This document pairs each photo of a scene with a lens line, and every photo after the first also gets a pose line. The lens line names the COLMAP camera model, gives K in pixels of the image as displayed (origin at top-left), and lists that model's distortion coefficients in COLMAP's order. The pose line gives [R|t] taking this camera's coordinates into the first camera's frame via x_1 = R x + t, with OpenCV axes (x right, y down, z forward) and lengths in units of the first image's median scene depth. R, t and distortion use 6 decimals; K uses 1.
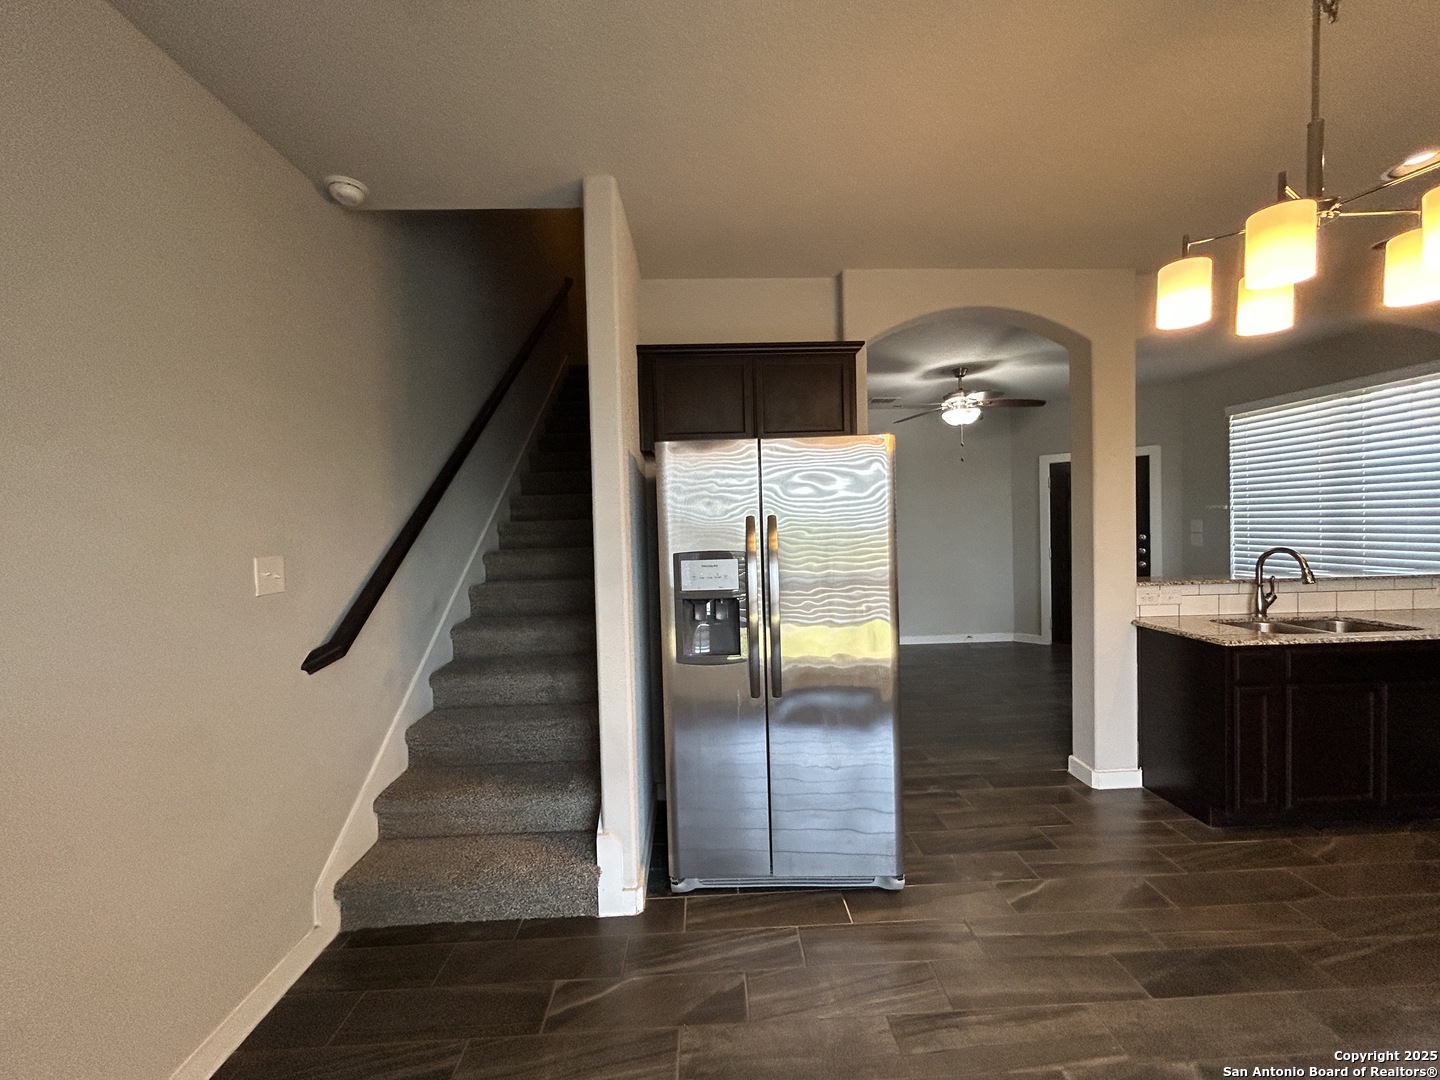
lens RADIAL K [[577.3, 0, 723.6], [0, 577.3, 539.0], [0, 0, 1]] dist [0.000839, -0.000054]
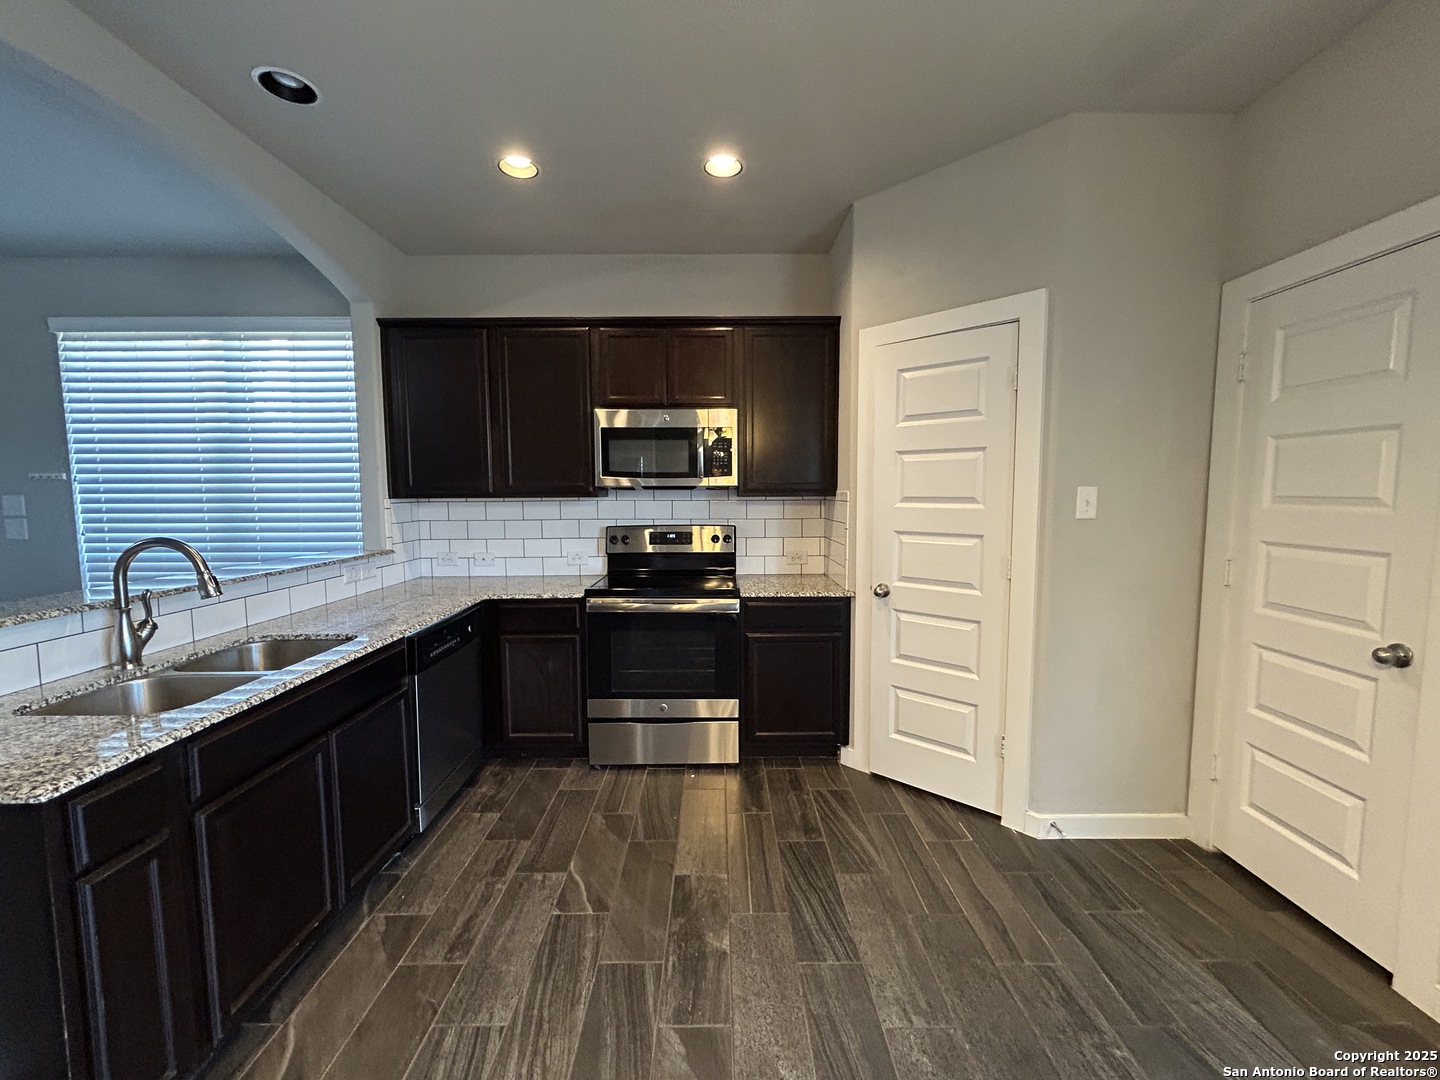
lens RADIAL K [[580.5, 0, 722.6], [0, 580.5, 538.3], [0, 0, 1]] dist [-0.001461, 0.000542]
pose [[0.025800, -0.056137, 0.998090, 0.412736], [0.031802, 0.997963, 0.055308, 0.001957], [-0.999161, 0.030314, 0.027533, 0.432512]]
